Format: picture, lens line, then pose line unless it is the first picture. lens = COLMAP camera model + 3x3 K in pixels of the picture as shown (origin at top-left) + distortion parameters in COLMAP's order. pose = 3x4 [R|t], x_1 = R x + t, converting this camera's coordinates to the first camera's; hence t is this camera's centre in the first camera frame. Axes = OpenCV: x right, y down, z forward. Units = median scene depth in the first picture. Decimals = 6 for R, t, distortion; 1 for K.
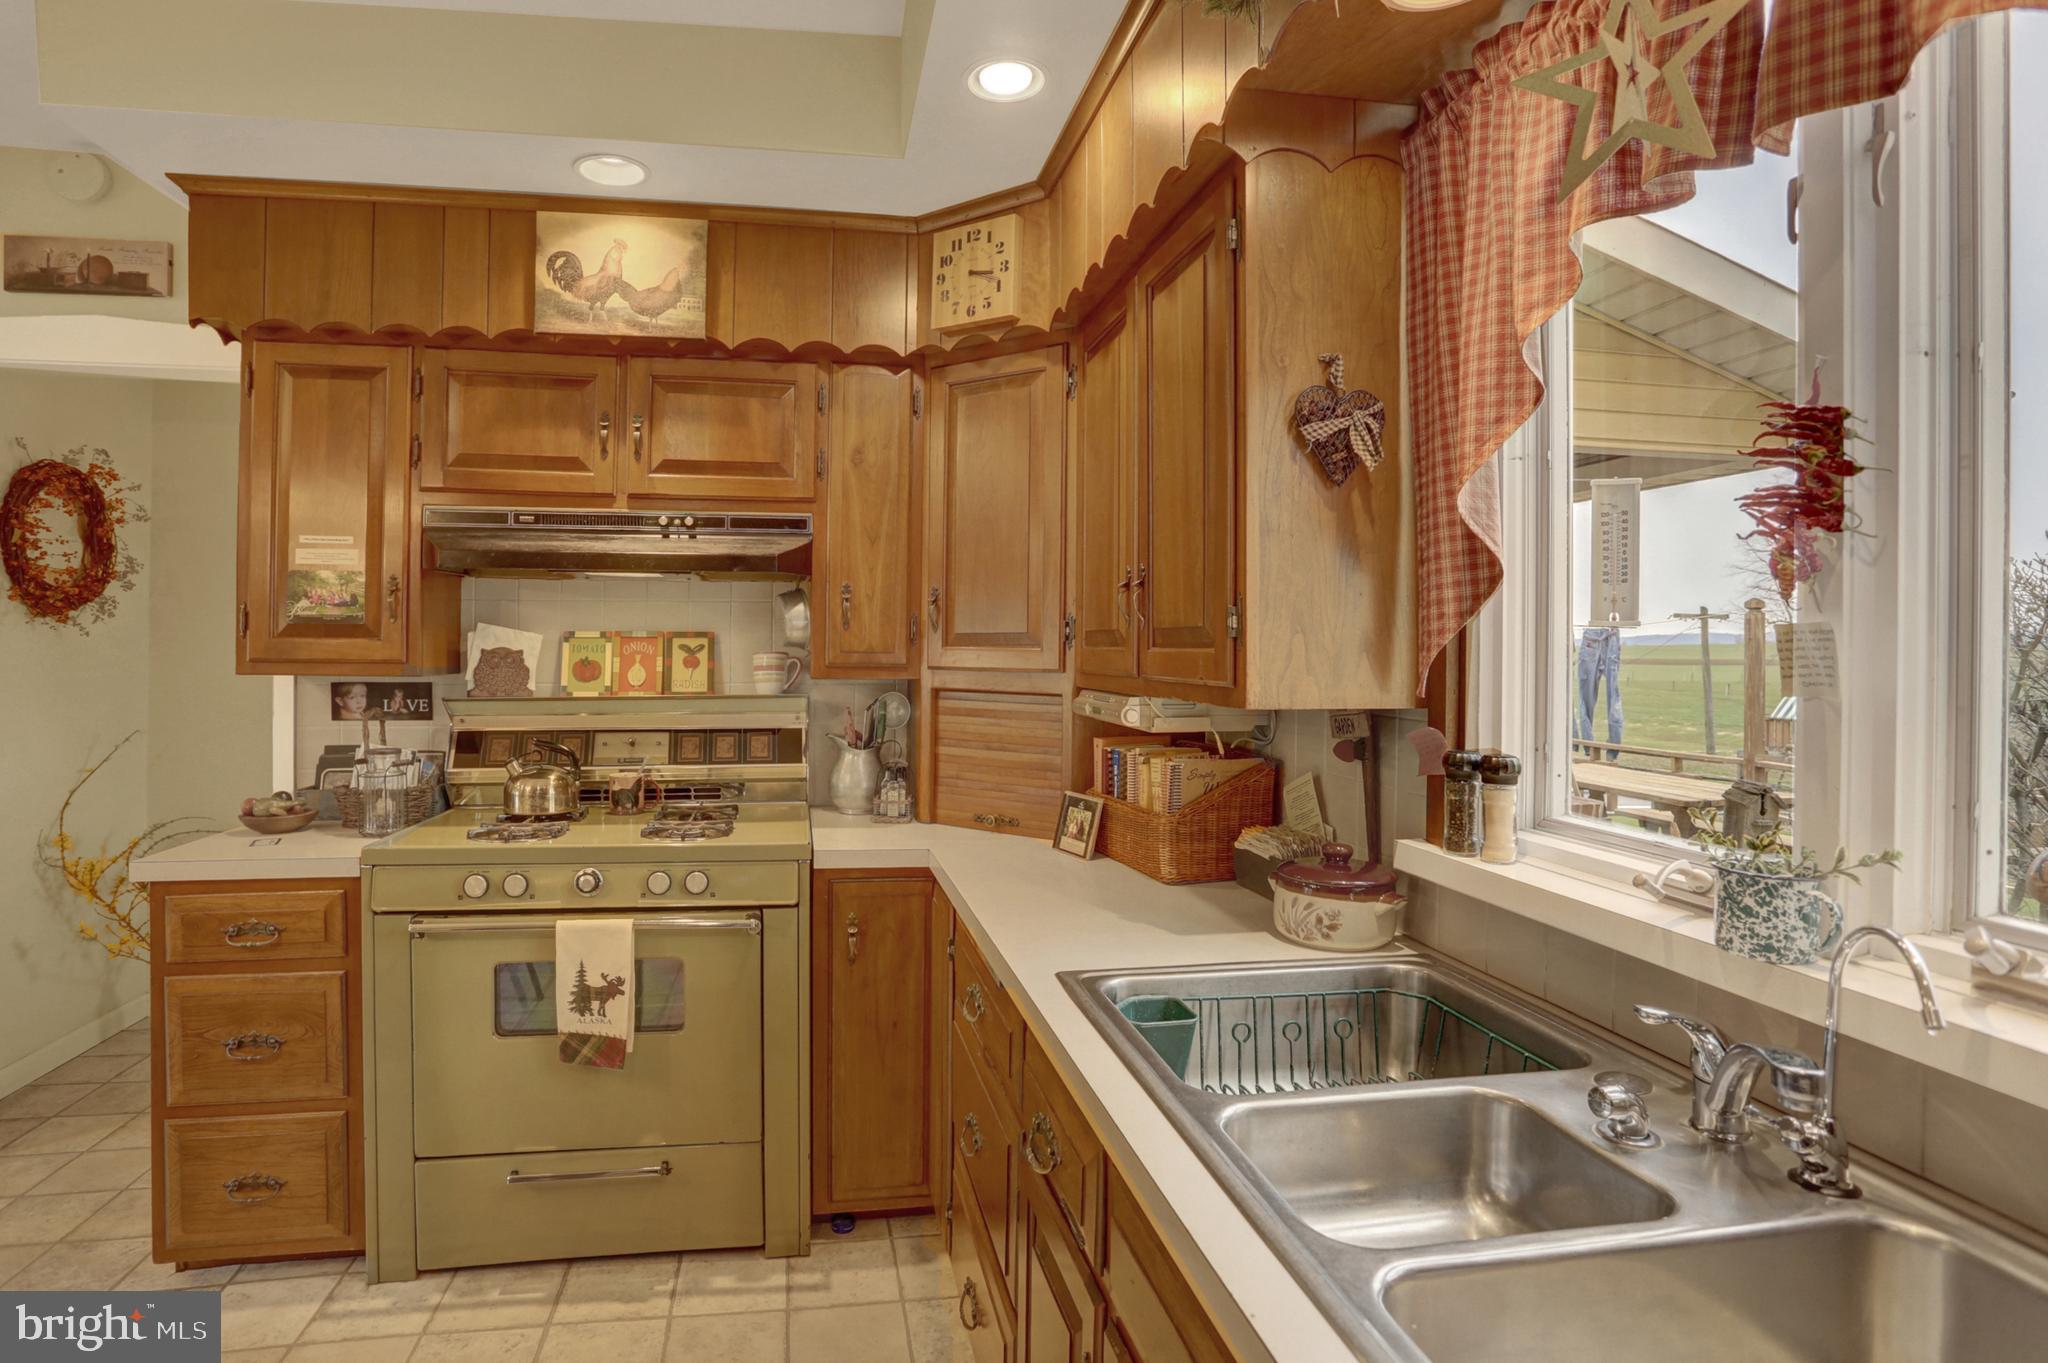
lens RADIAL K [[1018.7, 0, 967.9], [0, 1018.7, 652.4], [0, 0, 1]] dist [-0.059371, 0.018790]
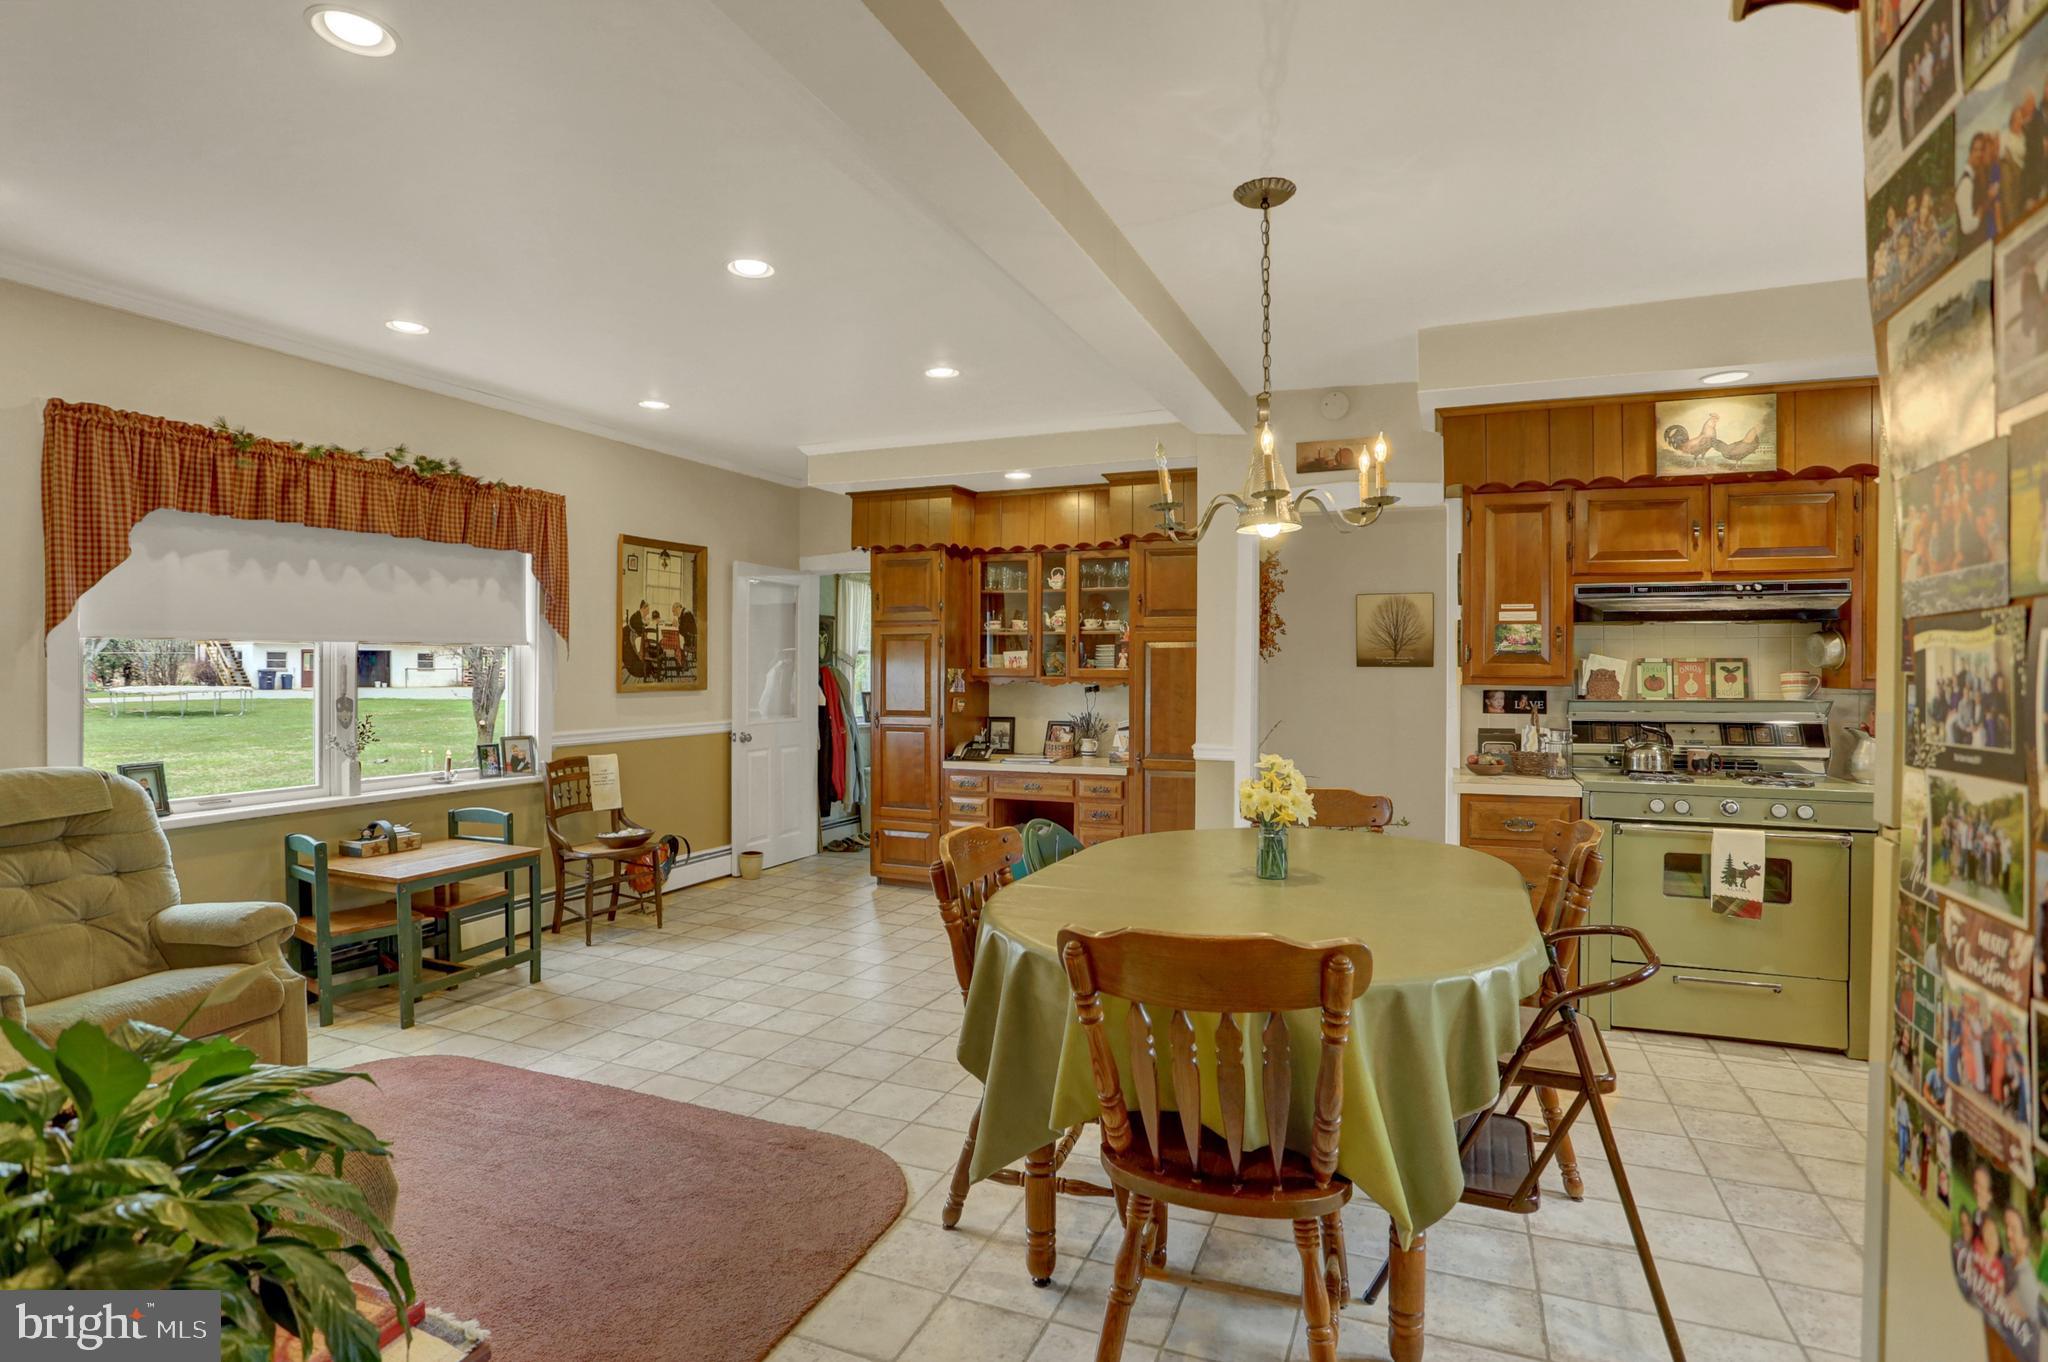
lens RADIAL K [[1018.7, 0, 1024.3], [0, 1018.7, 663.8], [0, 0, 1]] dist [-0.059371, 0.018790]
pose [[0.846910, -0.005420, -0.531708, -0.429517], [-0.000392, 0.999941, -0.010817, 0.005041], [0.531736, 0.009370, 0.846859, -0.900072]]
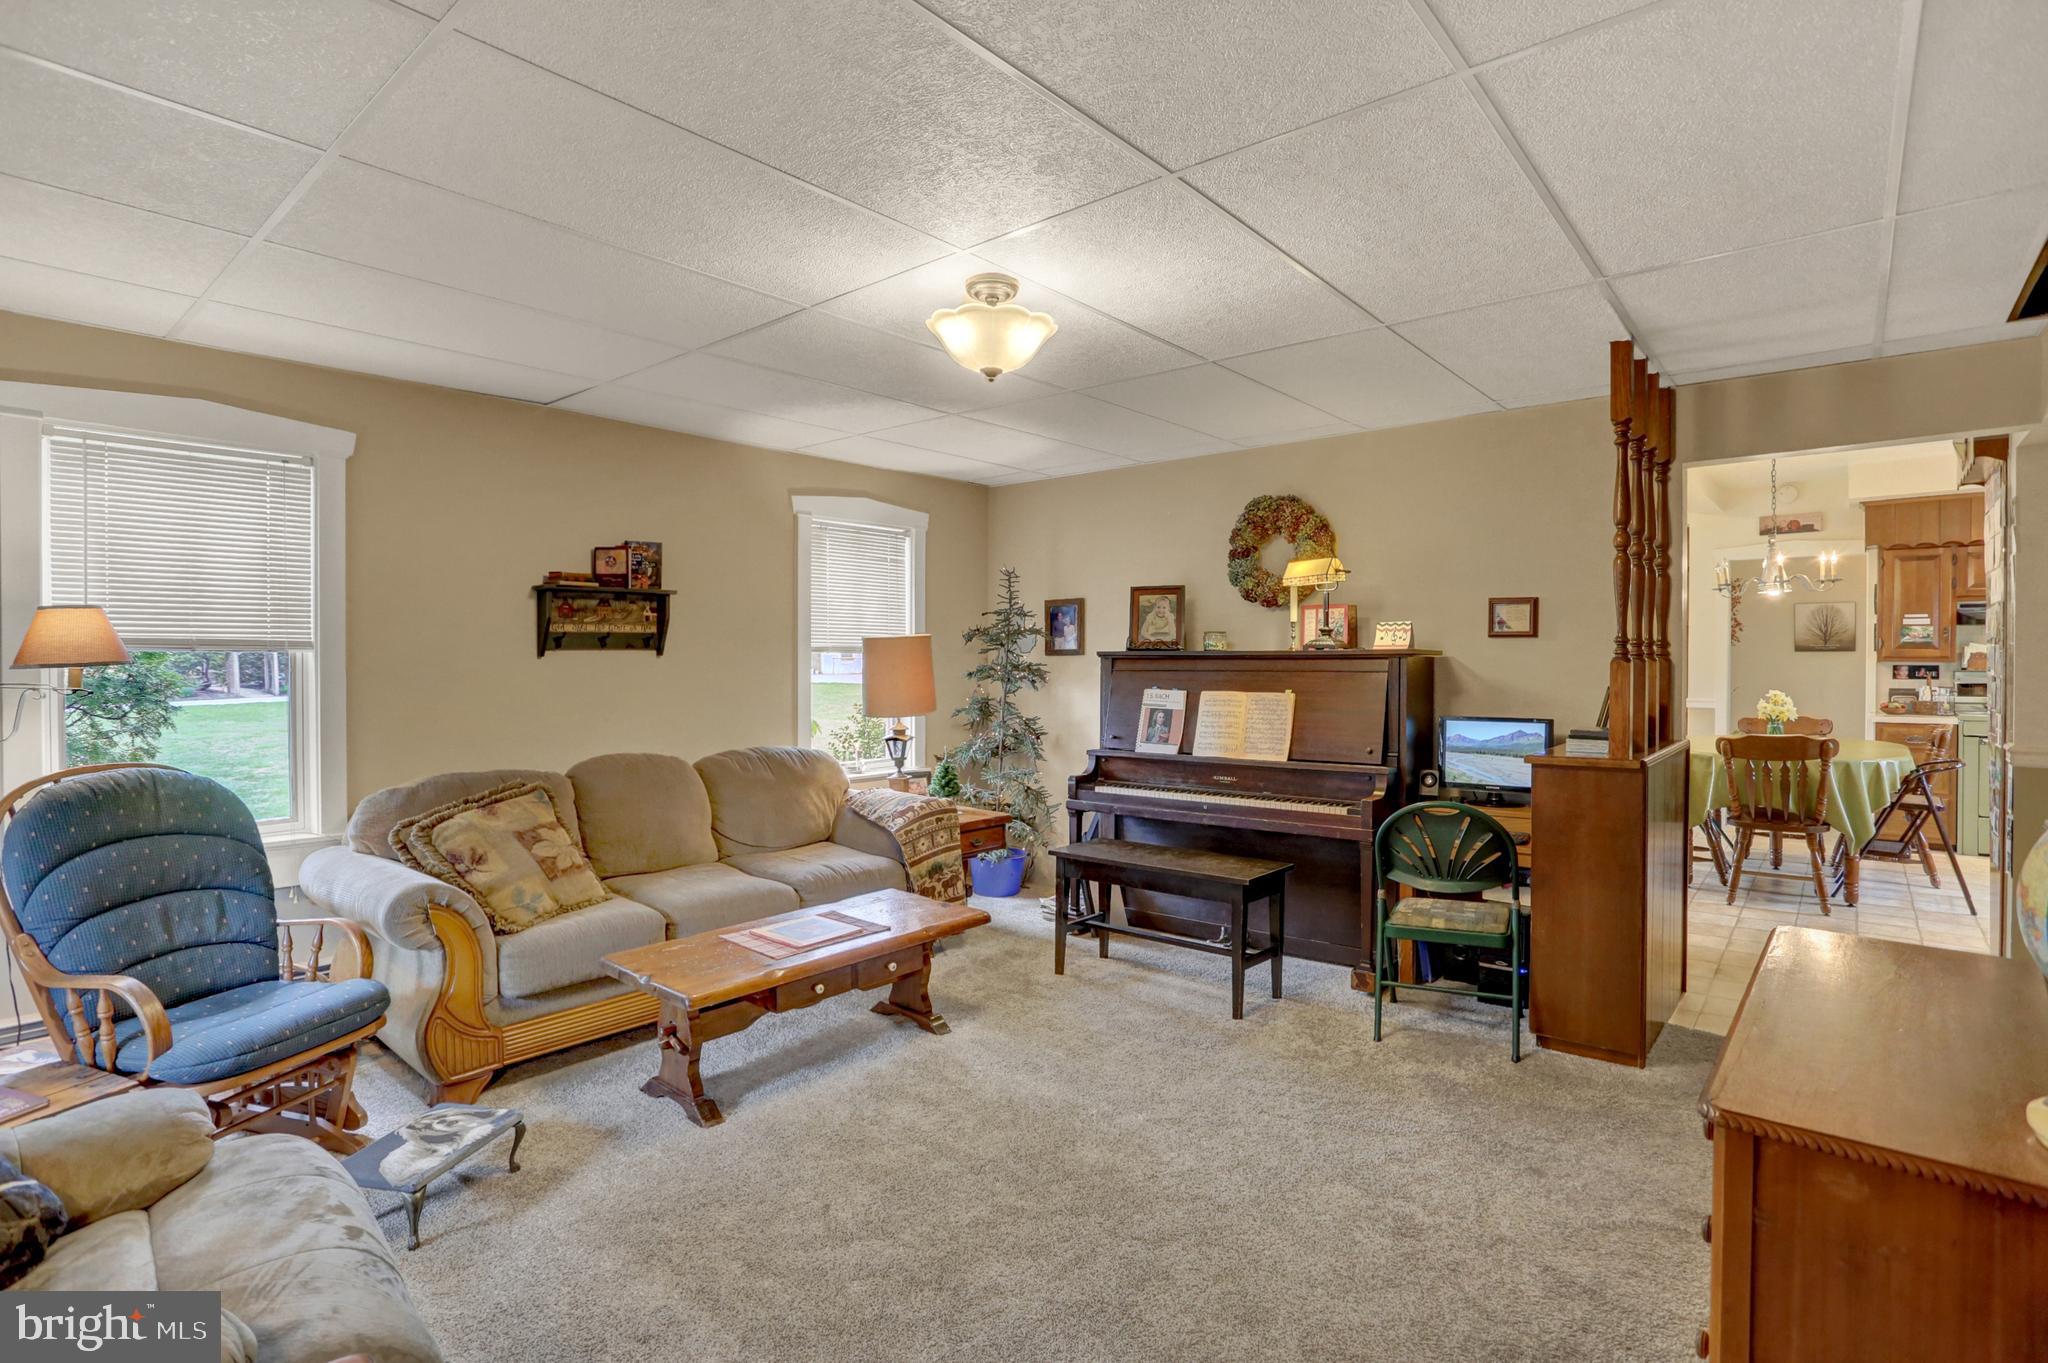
lens RADIAL K [[985.9, 0, 1029.5], [0, 985.9, 673.1], [0, 0, 1]] dist [-0.023644, 0.001611]
pose [[0.641327, 0.003869, -0.767258, -0.126813], [0.004415, 0.999952, 0.008732, 0.019472], [0.767255, -0.008988, 0.641279, -2.766341]]
